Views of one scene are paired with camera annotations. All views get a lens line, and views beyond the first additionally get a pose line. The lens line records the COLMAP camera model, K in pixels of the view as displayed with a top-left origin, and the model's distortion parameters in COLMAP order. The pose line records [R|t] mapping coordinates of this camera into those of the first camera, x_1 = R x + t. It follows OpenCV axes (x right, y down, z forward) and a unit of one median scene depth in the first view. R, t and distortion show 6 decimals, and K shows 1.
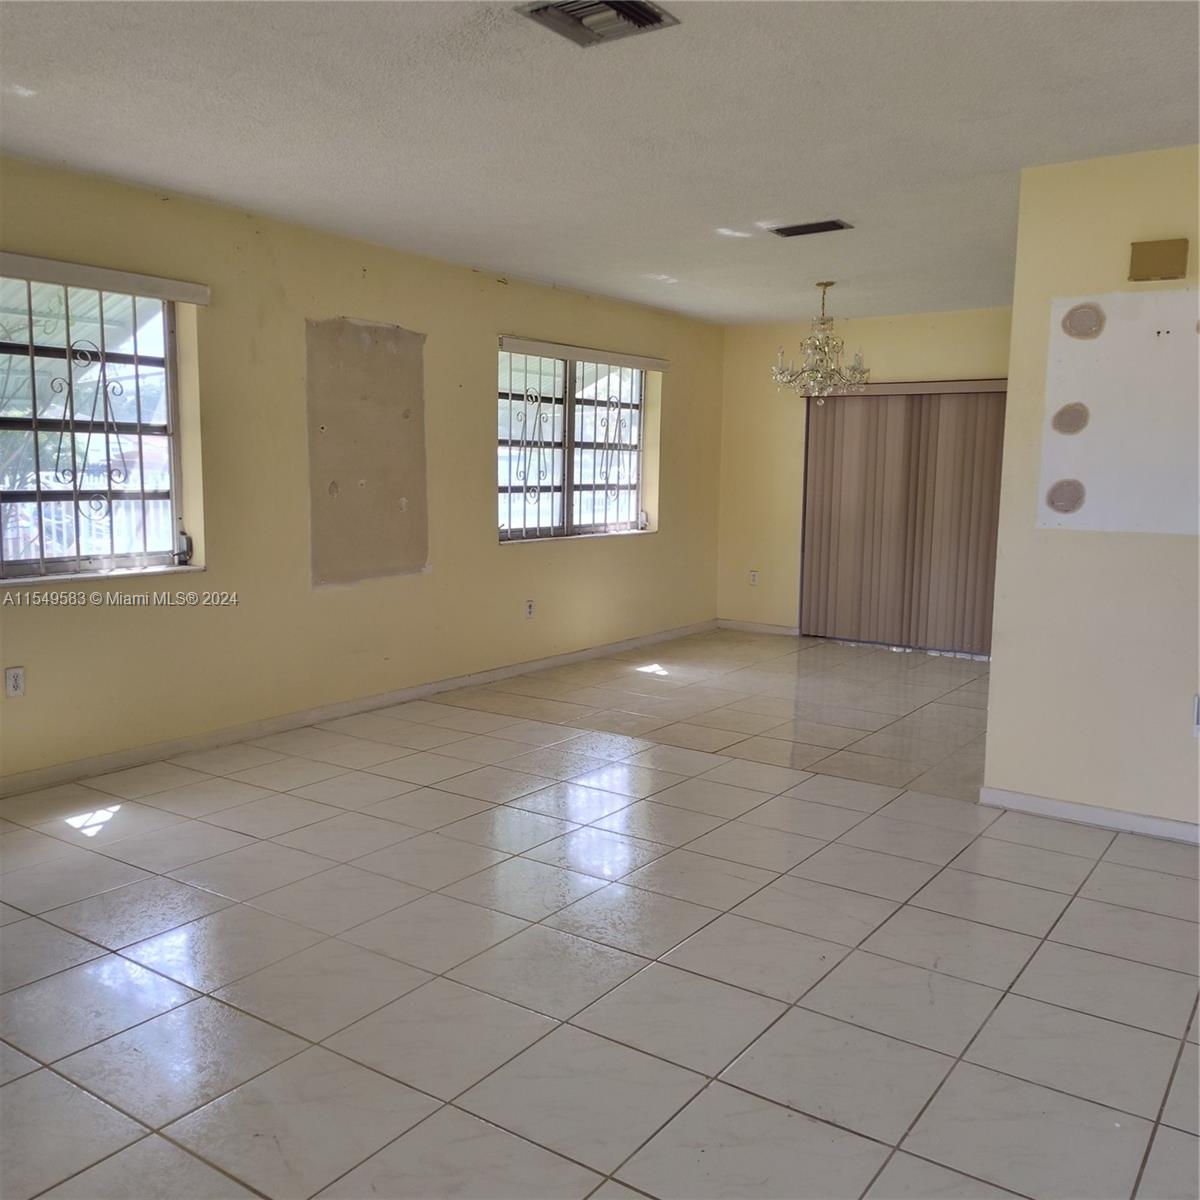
lens RADIAL K [[1096.3, 0, 604.9], [0, 1096.3, 601.3], [0, 0, 1]] dist [0.039628, -0.016196]
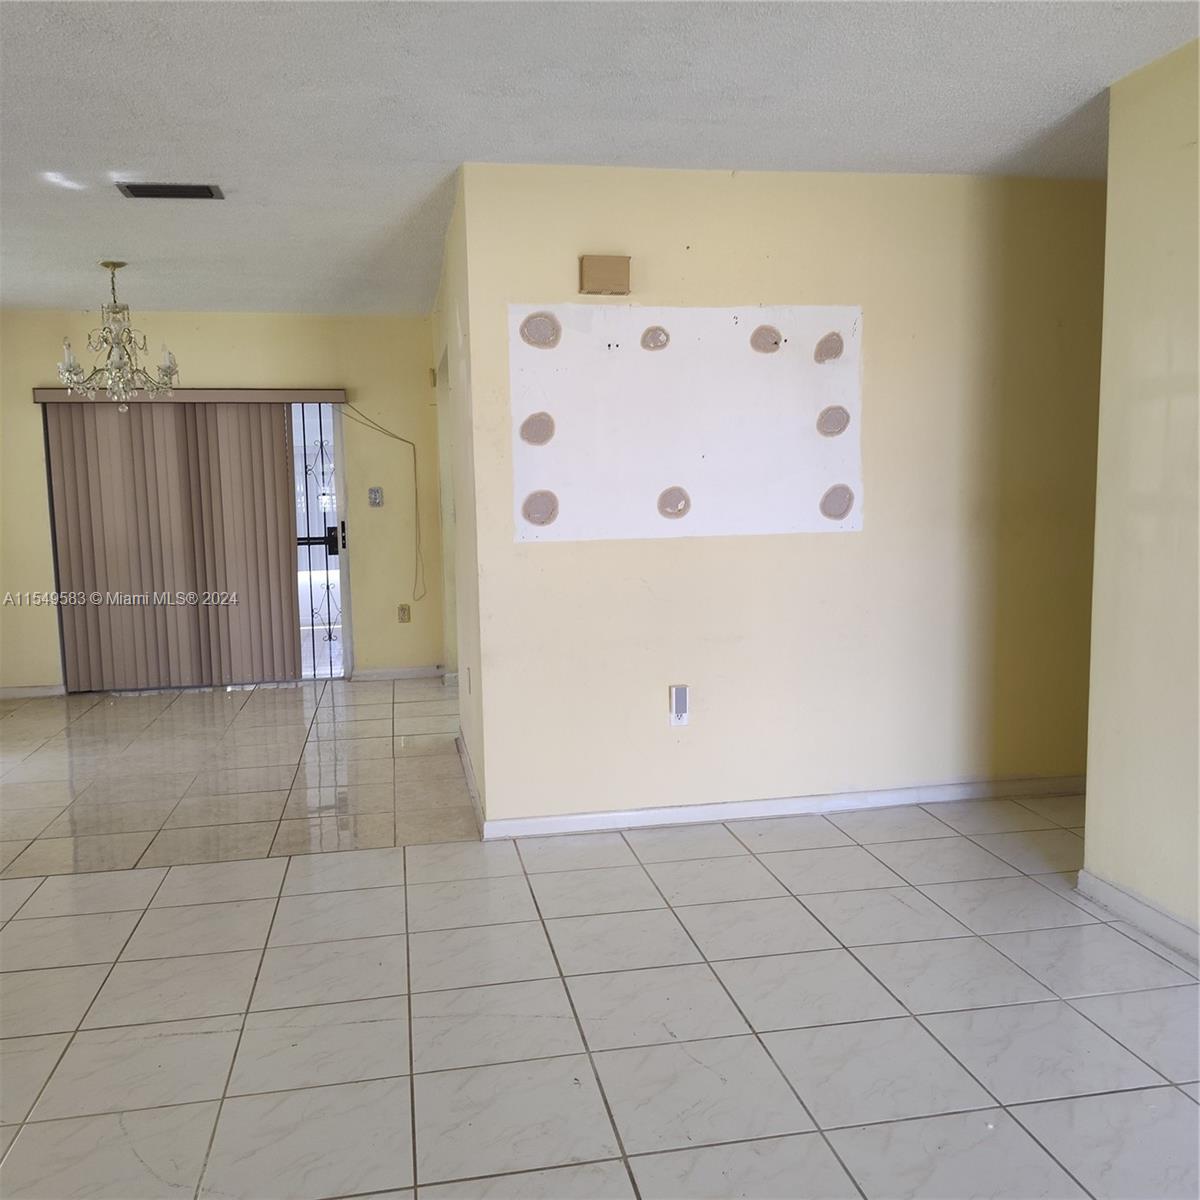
lens RADIAL K [[1096.3, 0, 604.9], [0, 1096.3, 601.3], [0, 0, 1]] dist [0.039628, -0.016196]
pose [[0.701152, -0.110202, 0.704444, -0.149065], [0.118955, 0.992217, 0.036822, -0.026346], [-0.703019, 0.057980, 0.708804, 0.172987]]
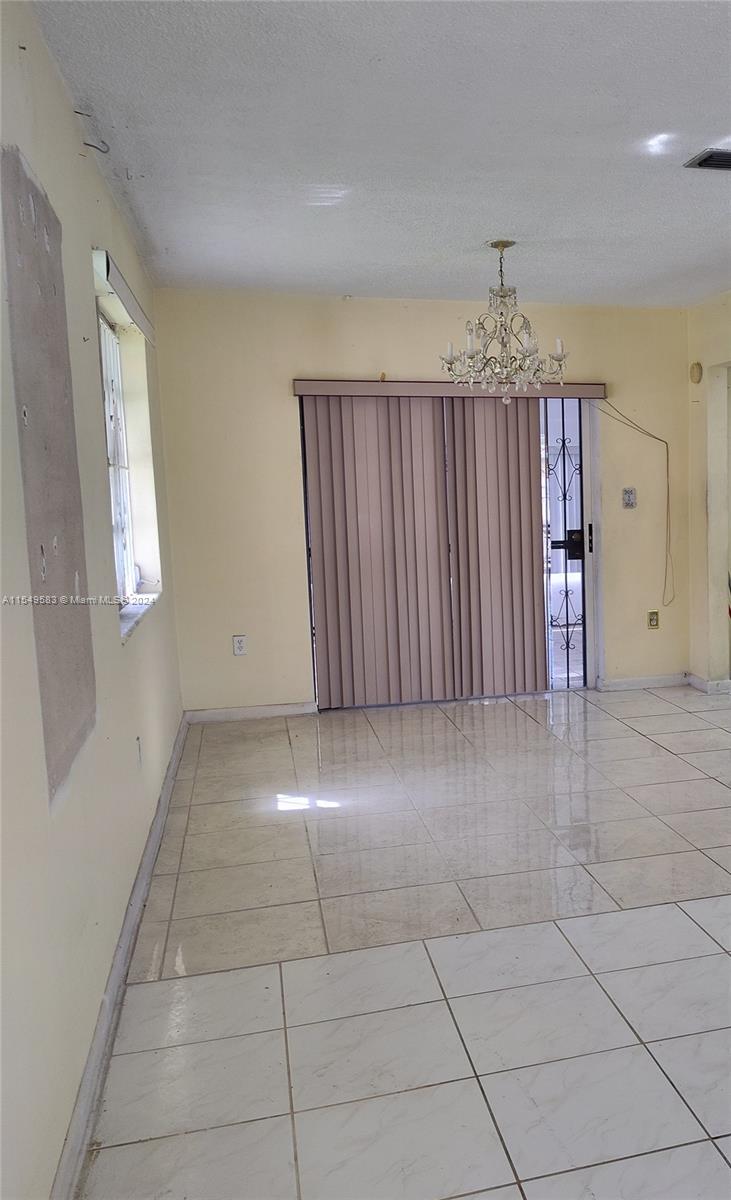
lens RADIAL K [[1103.7, 0, 366.3], [0, 1103.7, 613.8], [0, 0, 1]] dist [0.076542, -0.001966]
pose [[0.582968, -0.115975, 0.804176, -0.536087], [0.124981, 0.990781, 0.052284, -0.093872], [-0.802825, 0.070026, 0.592088, 0.687823]]
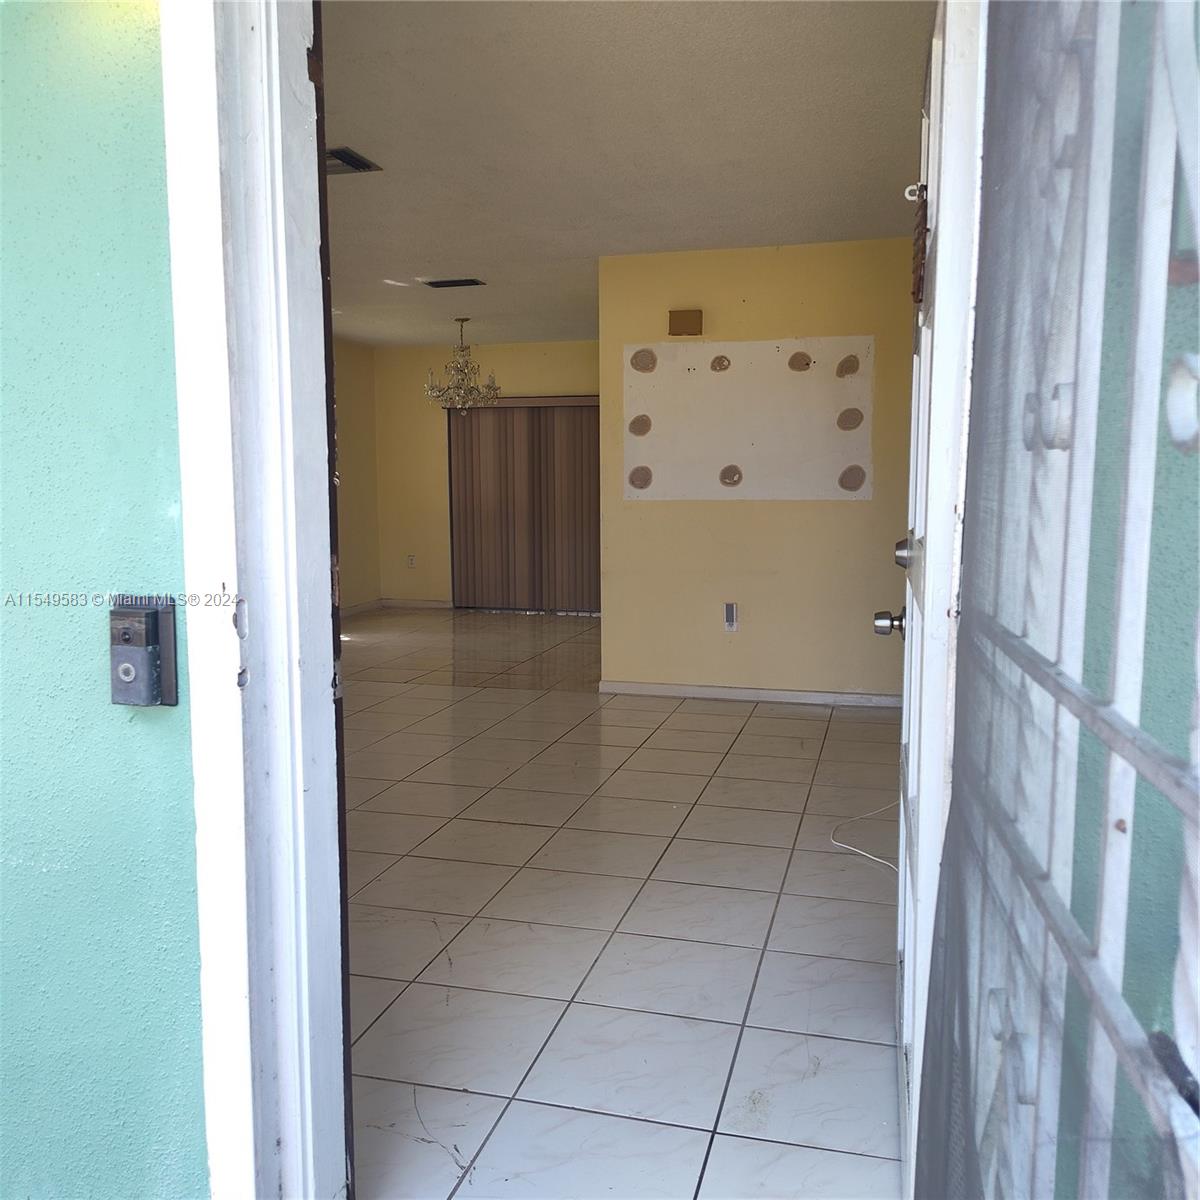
lens RADIAL K [[1096.3, 0, 604.9], [0, 1096.3, 601.3], [0, 0, 1]] dist [0.039628, -0.016196]
pose [[0.942903, -0.055446, 0.328419, -0.077394], [0.058126, 0.998308, 0.001660, 0.041832], [-0.327955, 0.017525, 0.944531, -0.238466]]
